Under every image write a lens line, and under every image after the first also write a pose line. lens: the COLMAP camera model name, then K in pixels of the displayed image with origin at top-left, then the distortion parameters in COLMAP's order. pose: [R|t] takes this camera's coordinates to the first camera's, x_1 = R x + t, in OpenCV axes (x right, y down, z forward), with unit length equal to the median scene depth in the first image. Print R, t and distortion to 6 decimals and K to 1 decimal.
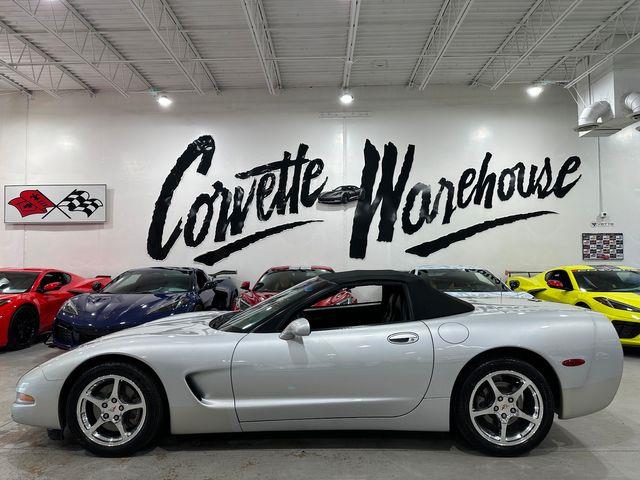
lens RADIAL K [[428.2, 0, 313.4], [0, 428.2, 252.2], [0, 0, 1]] dist [-0.007626, -0.026993]
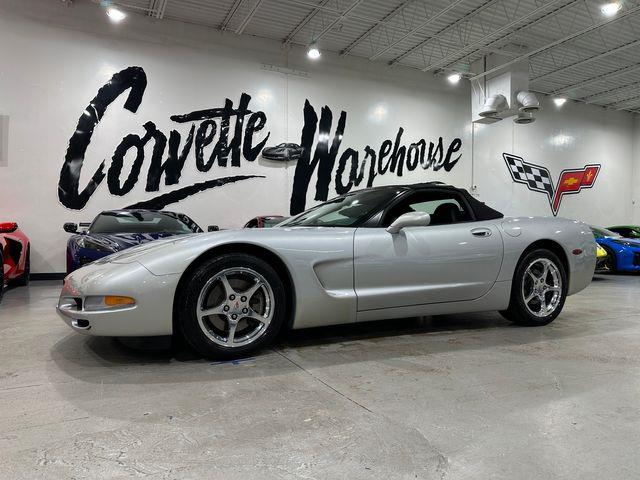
lens RADIAL K [[452.0, 0, 320.4], [0, 452.0, 259.8], [0, 0, 1]] dist [0.025856, -0.045229]
pose [[0.884609, -0.010740, 0.466210, -0.352718], [-0.015606, 0.998493, 0.052615, 0.061438], [-0.466072, -0.053819, 0.883108, 0.007025]]
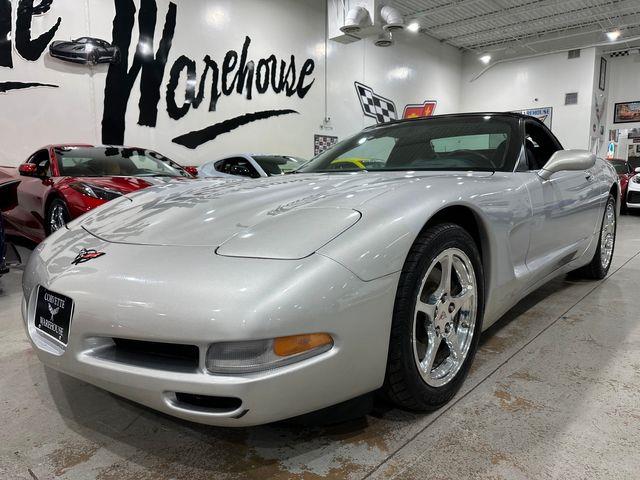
lens RADIAL K [[452.0, 0, 320.3], [0, 452.0, 244.7], [0, 0, 1]] dist [0.025856, -0.045229]
pose [[0.644129, -0.109027, 0.757107, -0.271721], [-0.011743, 0.988264, 0.152305, 0.057523], [-0.764827, -0.106994, 0.635289, 0.217854]]
